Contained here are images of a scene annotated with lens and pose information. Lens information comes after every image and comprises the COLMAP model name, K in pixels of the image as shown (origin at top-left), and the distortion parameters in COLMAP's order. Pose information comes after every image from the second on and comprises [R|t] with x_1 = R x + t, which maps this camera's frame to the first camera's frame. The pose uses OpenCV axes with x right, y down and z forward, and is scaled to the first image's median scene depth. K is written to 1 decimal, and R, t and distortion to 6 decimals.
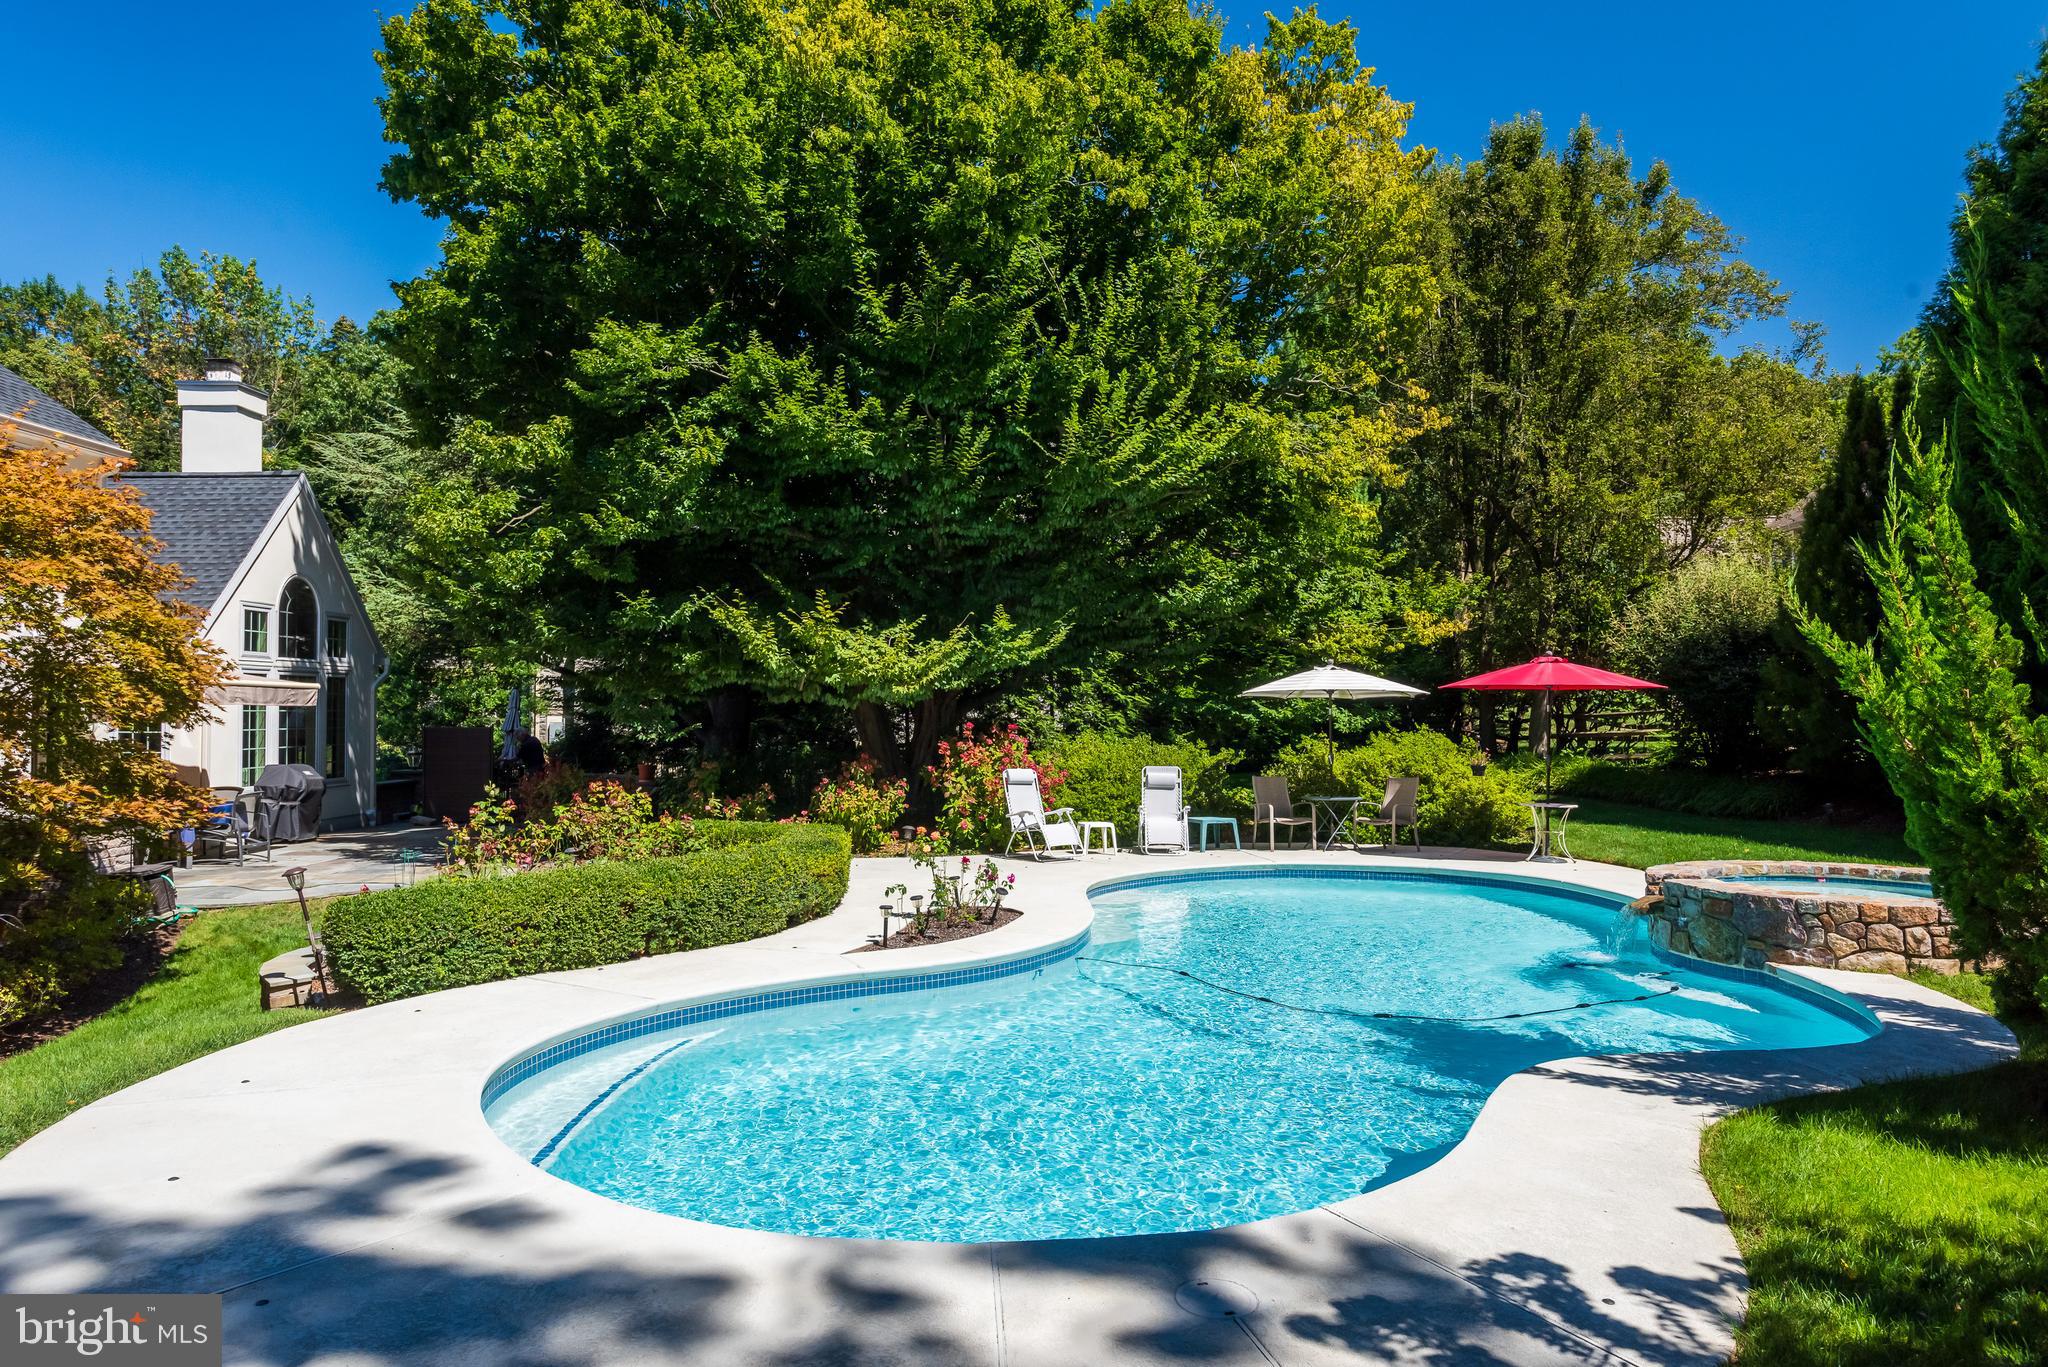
lens RADIAL K [[1342.5, 0, 1011.1], [0, 1342.5, 683.7], [0, 0, 1]] dist [0.011851, 0.002424]
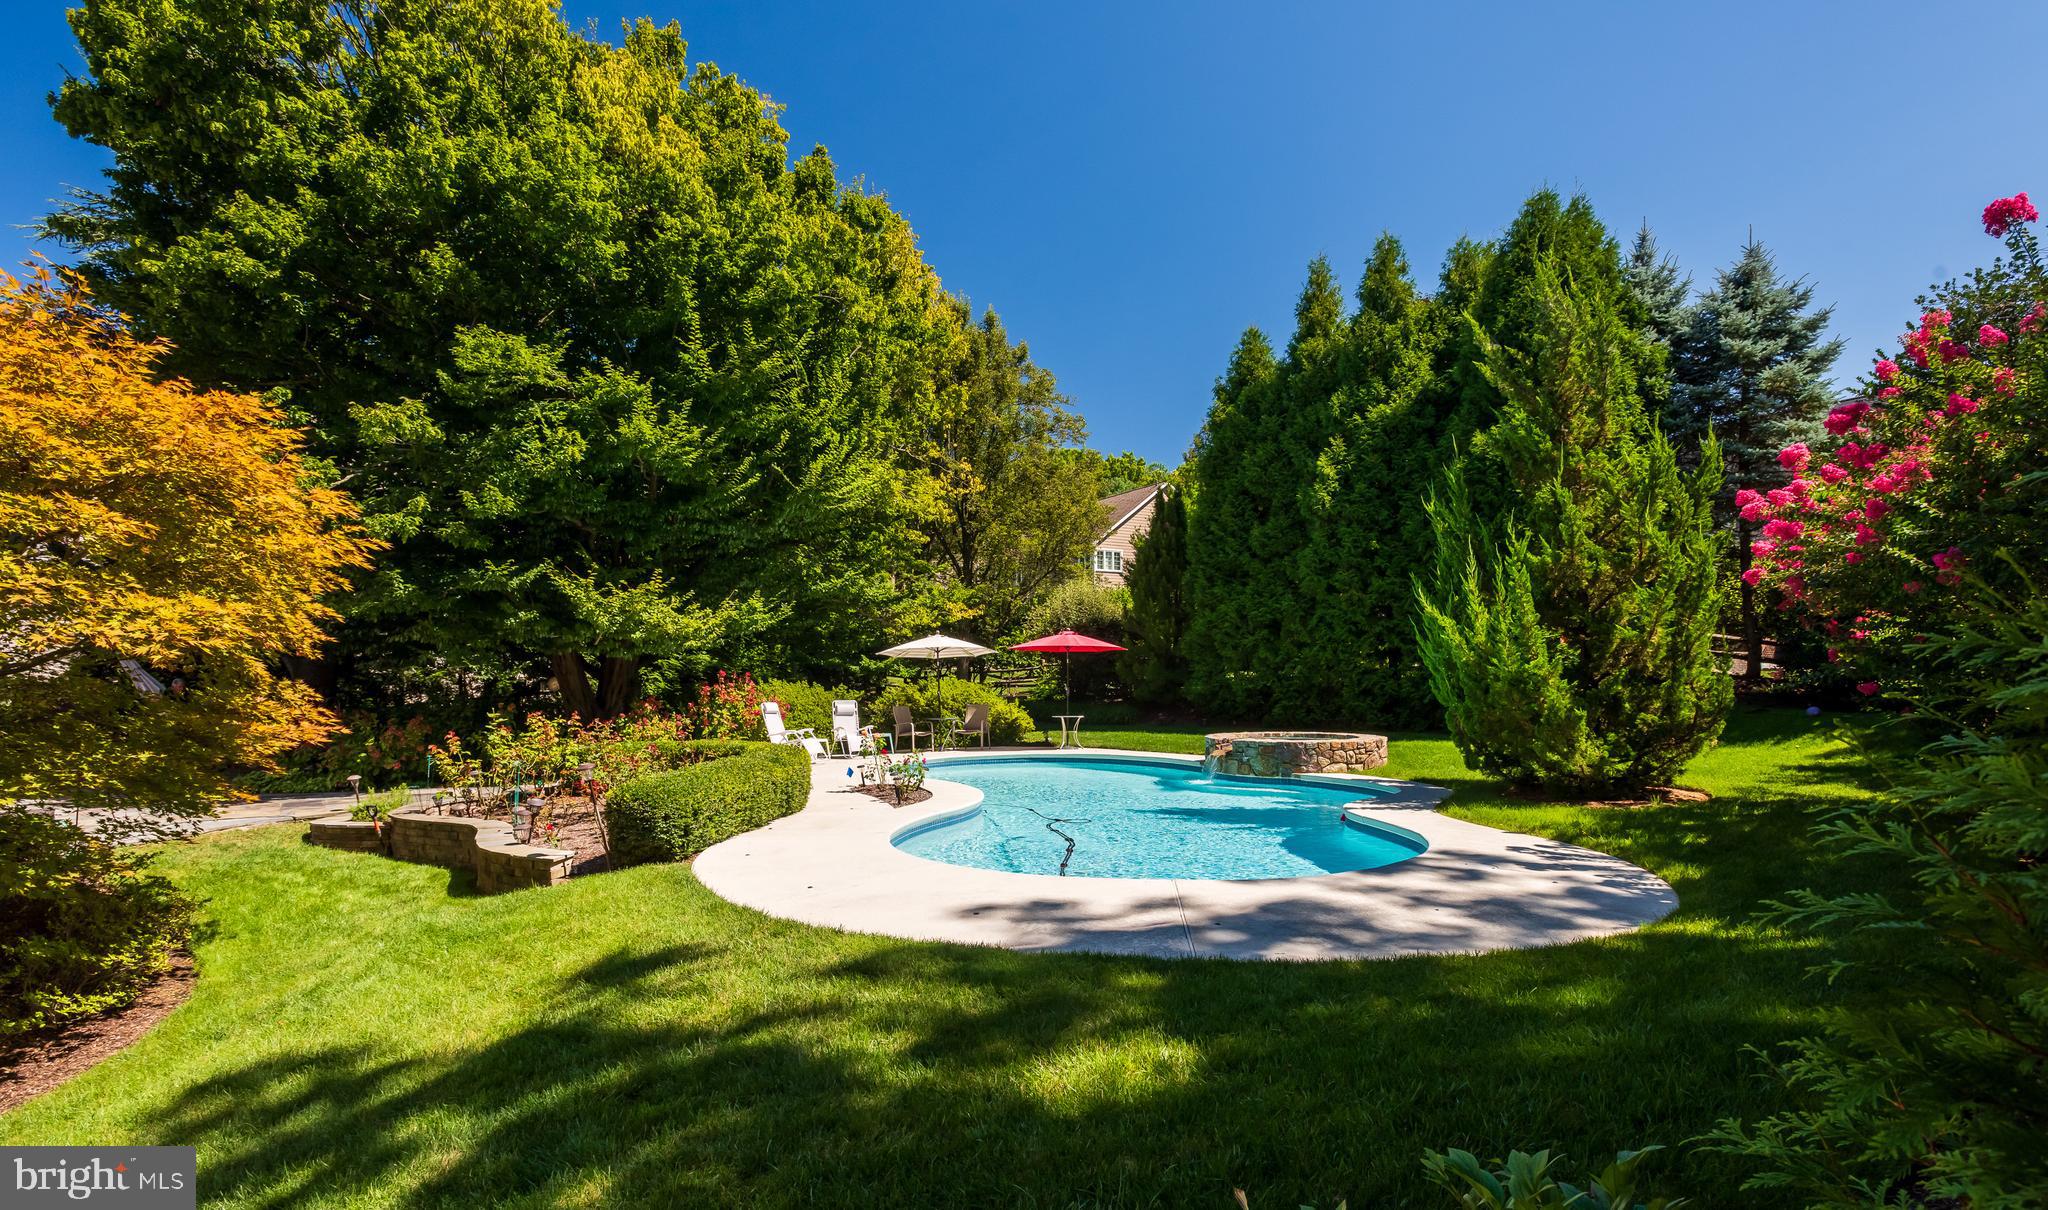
lens RADIAL K [[979.6, 0, 1025.0], [0, 979.6, 687.5], [0, 0, 1]] dist [0.008139, -0.001959]
pose [[0.802149, -0.012443, 0.596995, -0.427852], [-0.003041, 0.999685, 0.024922, 0.022716], [-0.597117, -0.021807, 0.801858, 0.018063]]
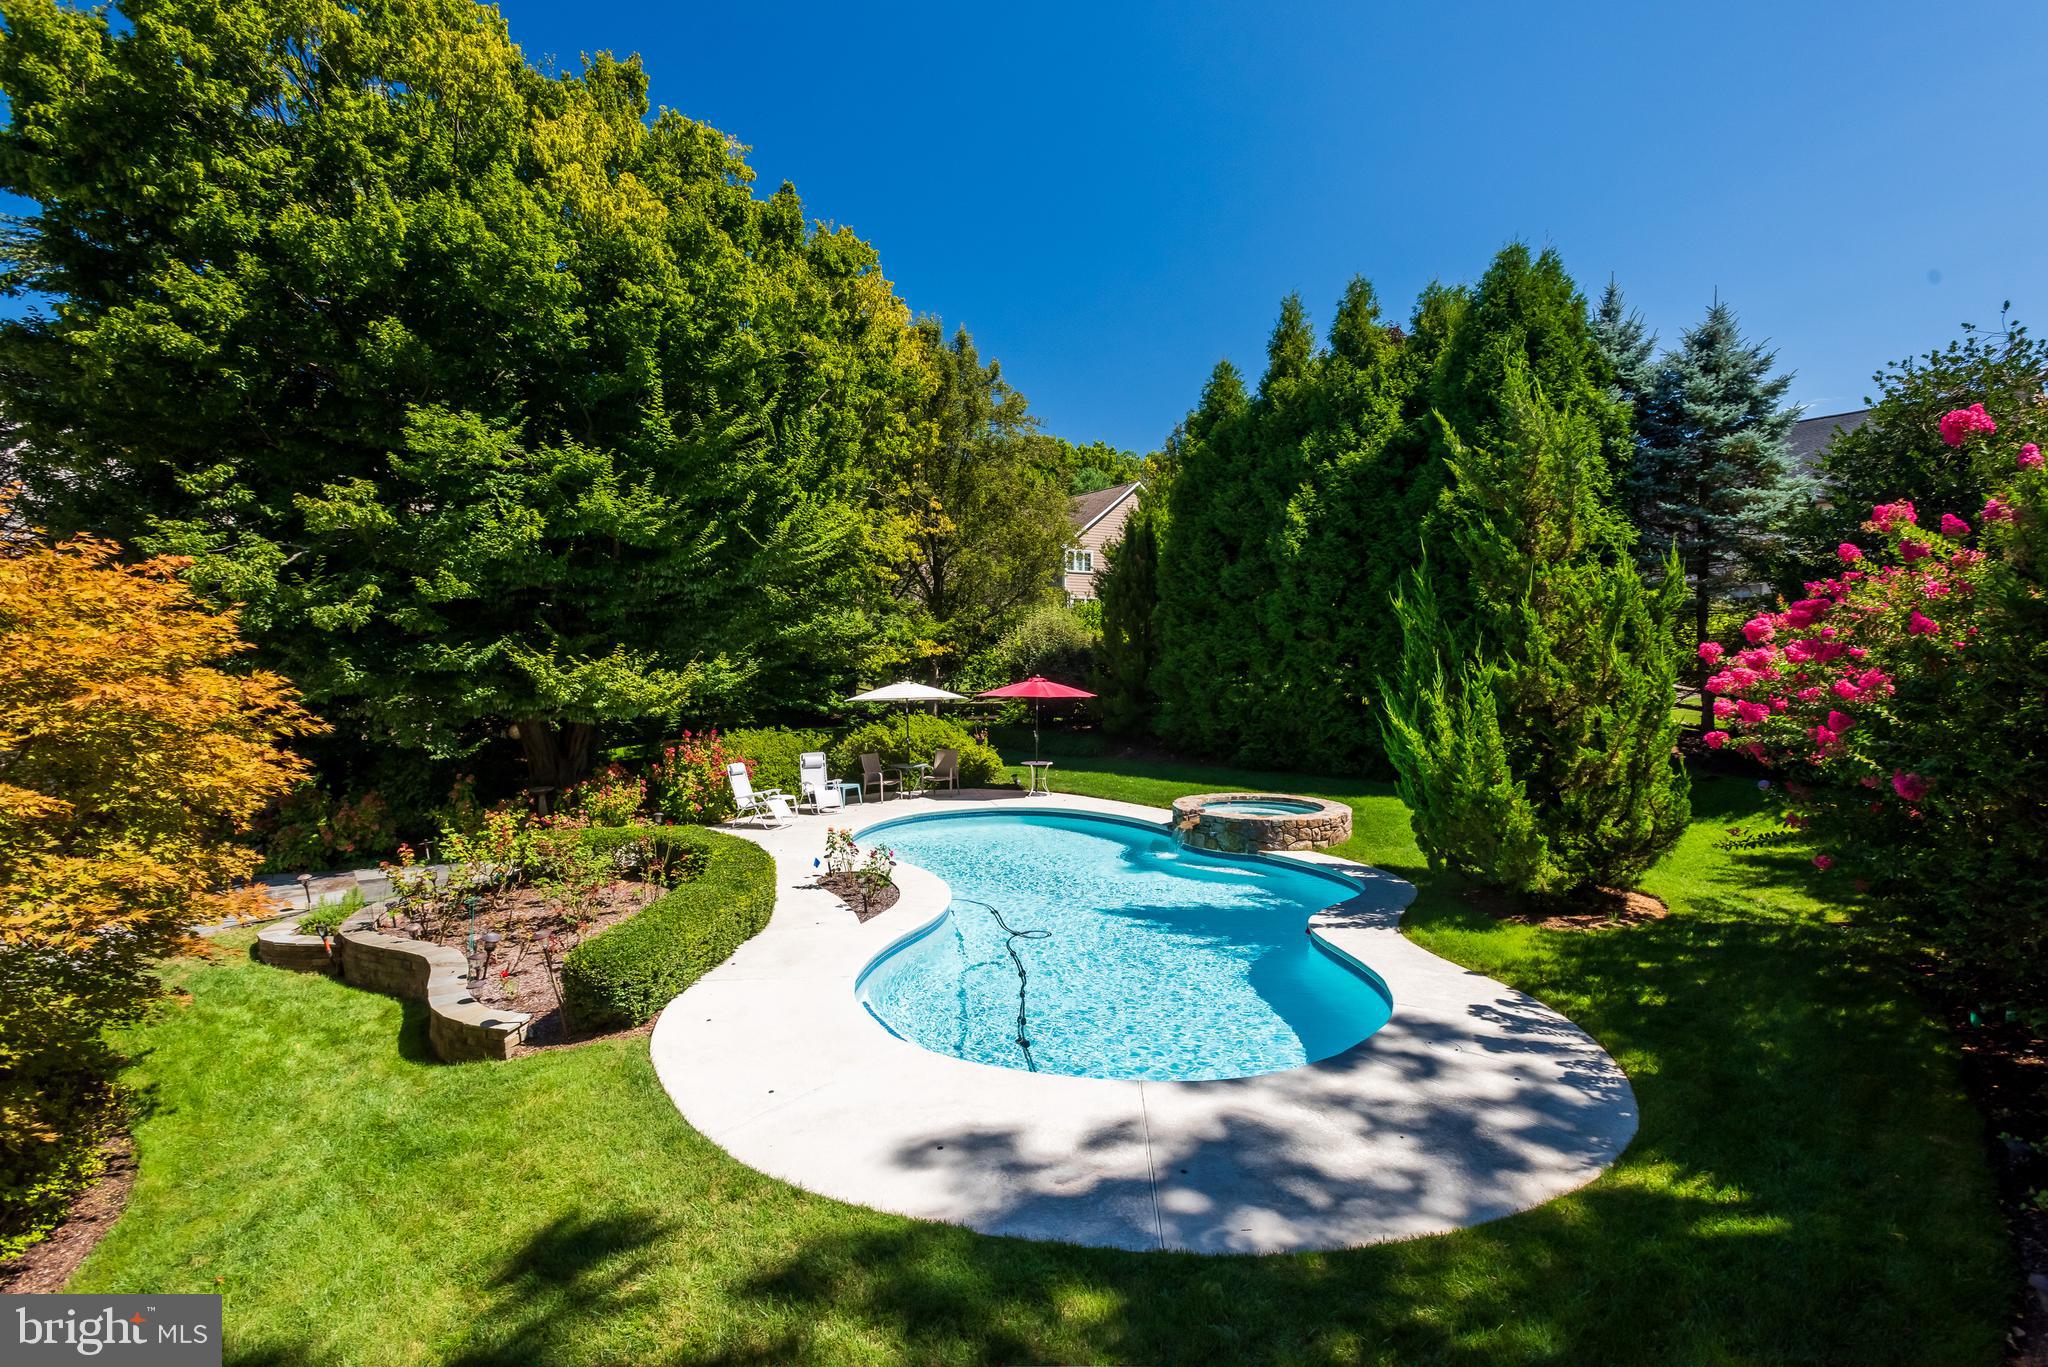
lens RADIAL K [[972.1, 0, 1025.2], [0, 972.1, 685.5], [0, 0, 1]] dist [0.009106, -0.002309]
pose [[0.783701, -0.024080, 0.620671, -0.418340], [-0.010425, 0.998598, 0.051905, -0.079941], [-0.621050, -0.047148, 0.782351, 0.029056]]
